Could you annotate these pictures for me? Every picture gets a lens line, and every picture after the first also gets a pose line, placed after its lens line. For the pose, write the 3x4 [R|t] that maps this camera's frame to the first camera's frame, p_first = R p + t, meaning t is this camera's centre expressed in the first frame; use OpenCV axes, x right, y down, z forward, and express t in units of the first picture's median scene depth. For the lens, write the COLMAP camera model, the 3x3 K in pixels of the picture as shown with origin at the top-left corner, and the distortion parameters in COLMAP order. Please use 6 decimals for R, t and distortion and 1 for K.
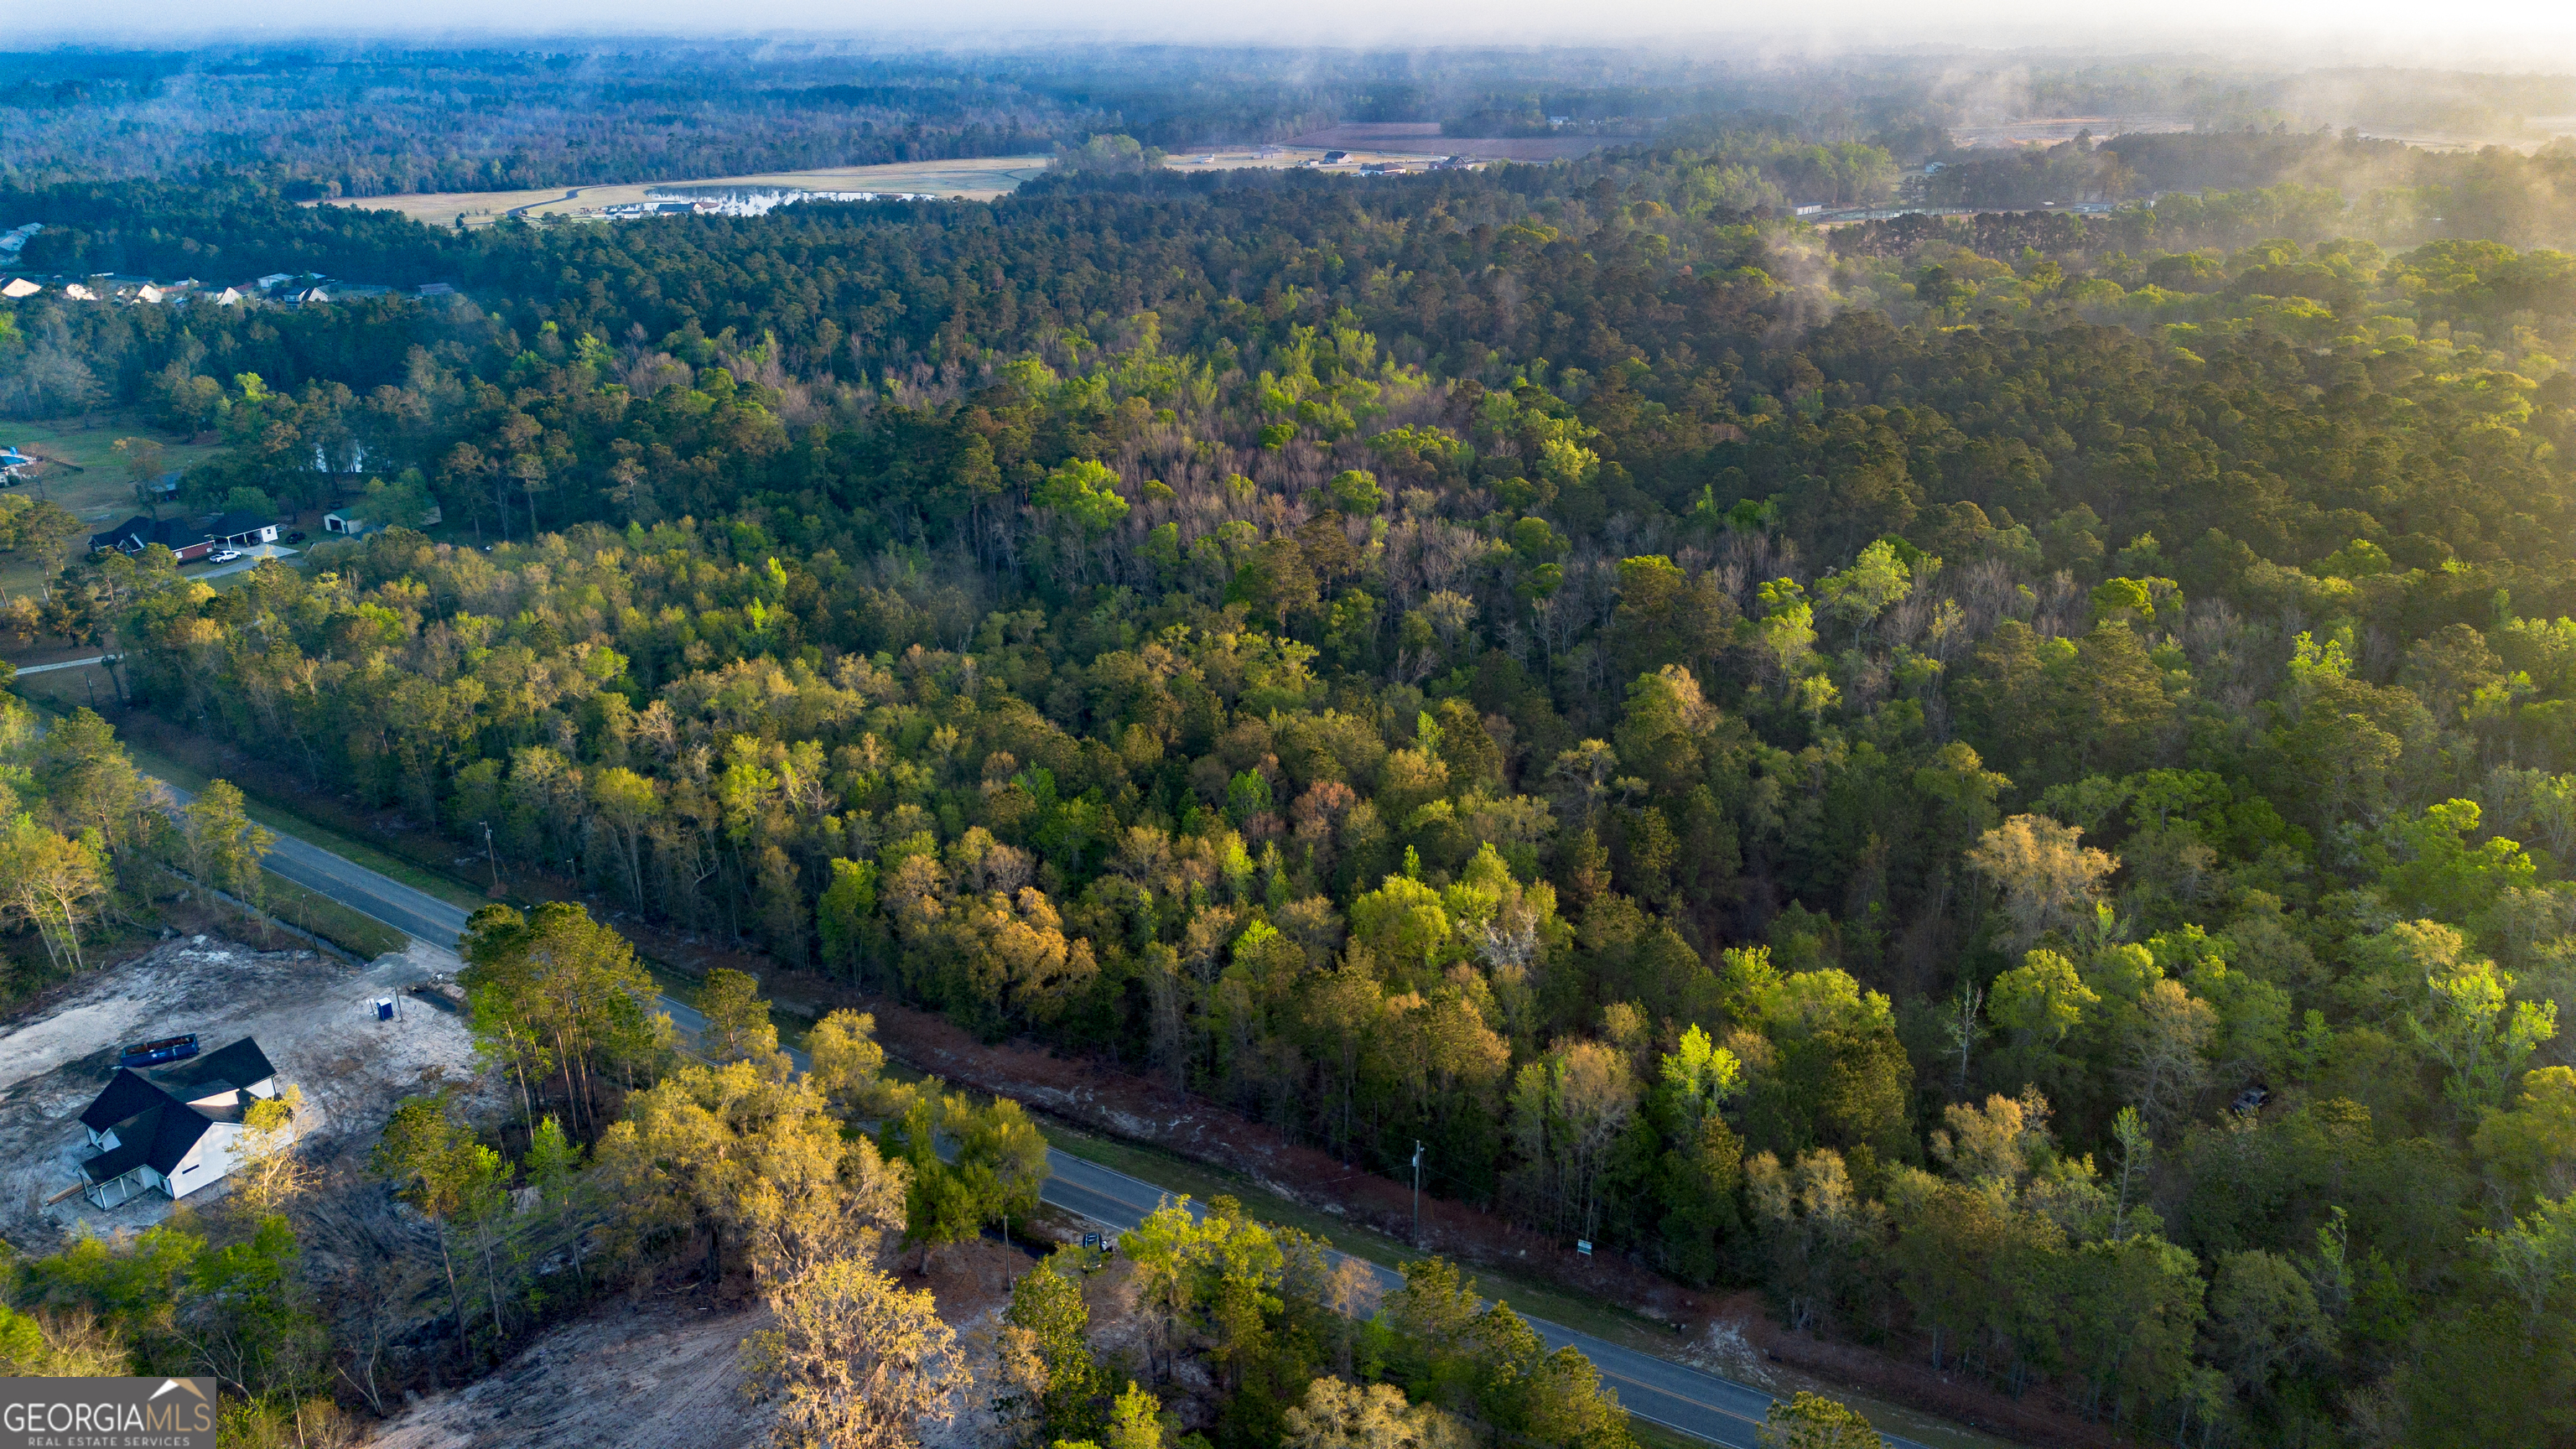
lens RADIAL K [[1792.7, 0, 1256.2], [0, 1792.7, 721.1], [0, 0, 1]] dist [0.066124, -0.083561]
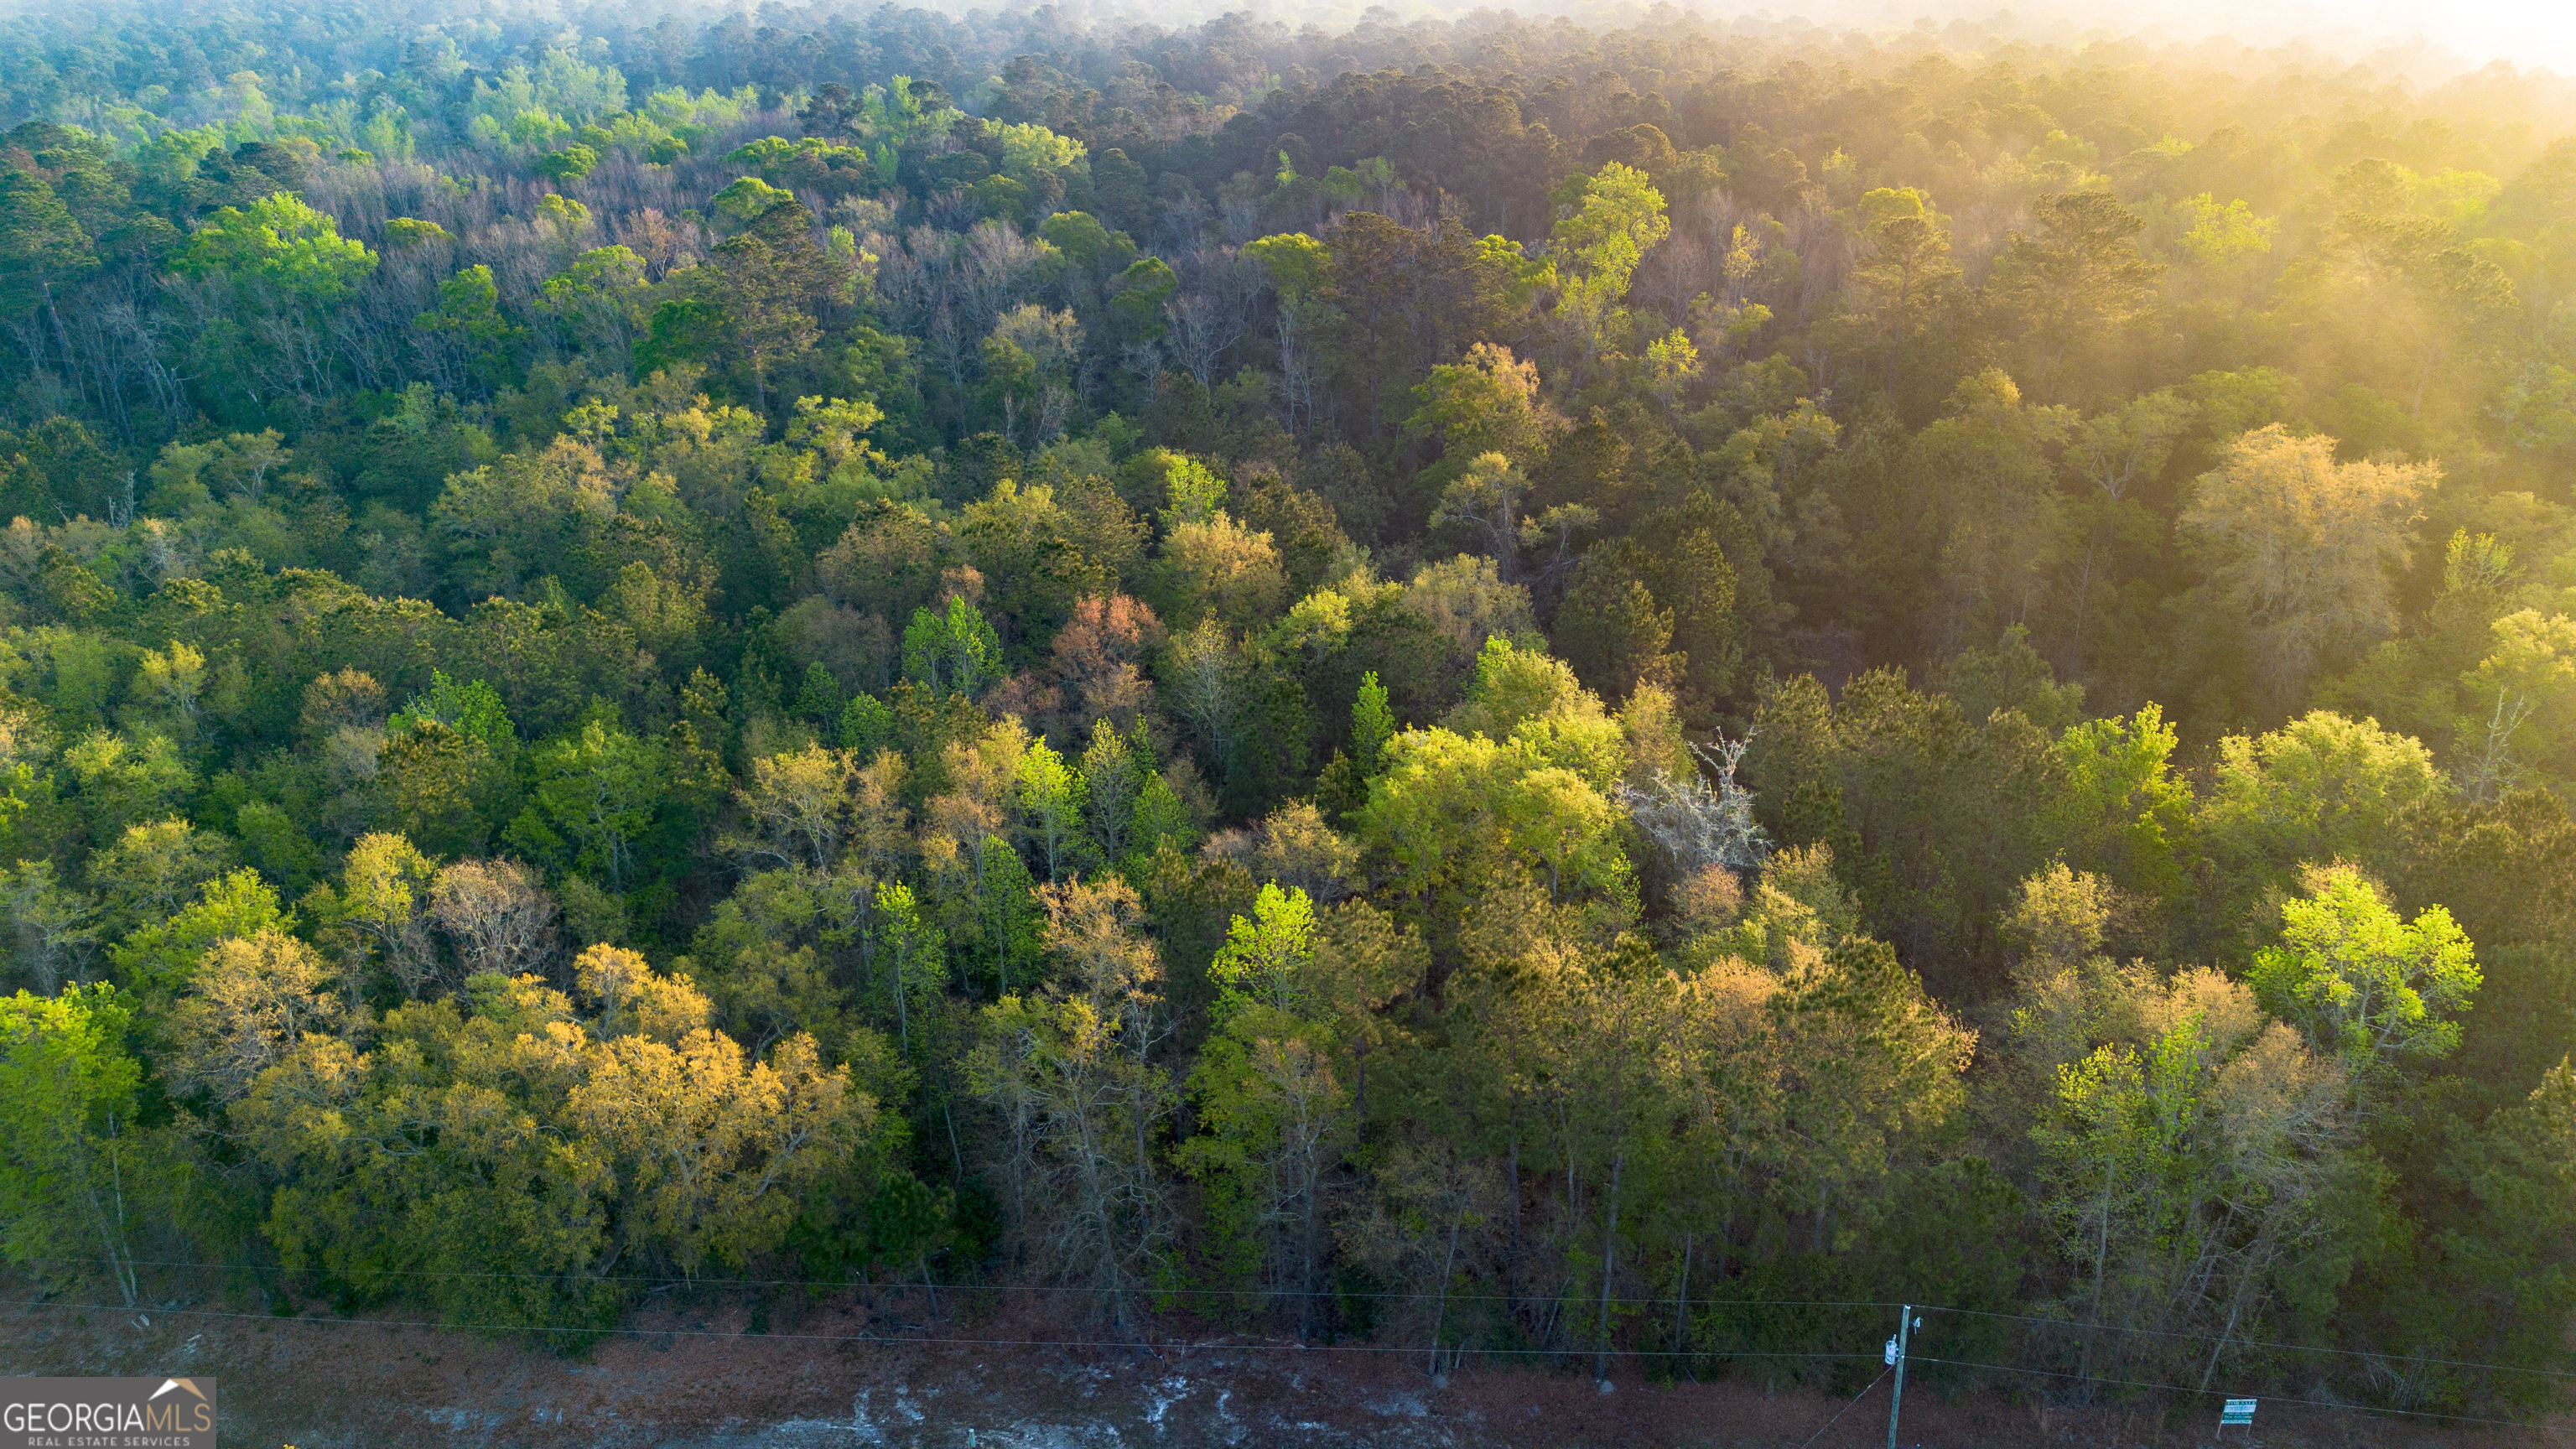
lens RADIAL K [[1792.7, 0, 1256.2], [0, 1792.7, 721.1], [0, 0, 1]] dist [0.066124, -0.083561]
pose [[0.882679, -0.195343, 0.427455, -0.128846], [0.172040, 0.980698, 0.092915, 0.025741], [-0.437355, -0.008475, 0.899249, 0.466109]]
